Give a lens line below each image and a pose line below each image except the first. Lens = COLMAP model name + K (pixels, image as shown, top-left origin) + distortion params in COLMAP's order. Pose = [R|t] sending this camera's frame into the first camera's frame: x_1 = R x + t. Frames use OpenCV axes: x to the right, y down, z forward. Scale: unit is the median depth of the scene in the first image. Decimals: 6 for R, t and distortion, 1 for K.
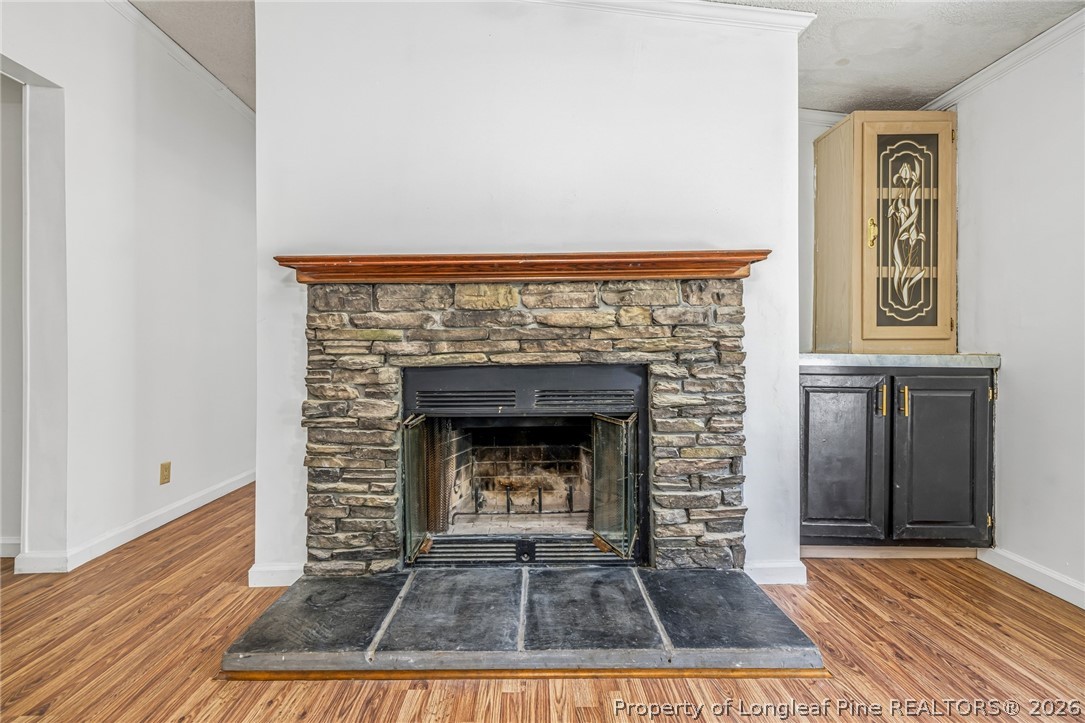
lens RADIAL K [[465.0, 0, 534.8], [0, 465.0, 356.3], [0, 0, 1]] dist [-0.001307, 0.000110]
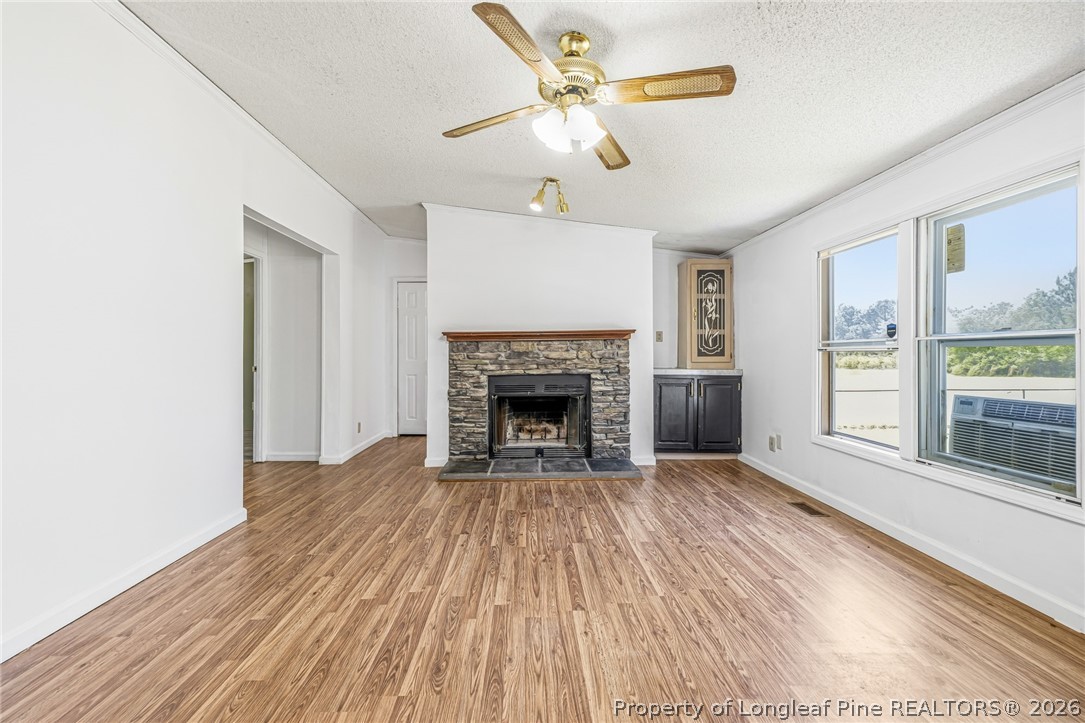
lens RADIAL K [[465.0, 0, 535.6], [0, 465.0, 358.0], [0, 0, 1]] dist [-0.001307, 0.000110]
pose [[0.999970, -0.000755, 0.007730, -0.059387], [0.000803, 0.999981, -0.006172, -0.052639], [-0.007726, 0.006178, 0.999951, -1.423528]]
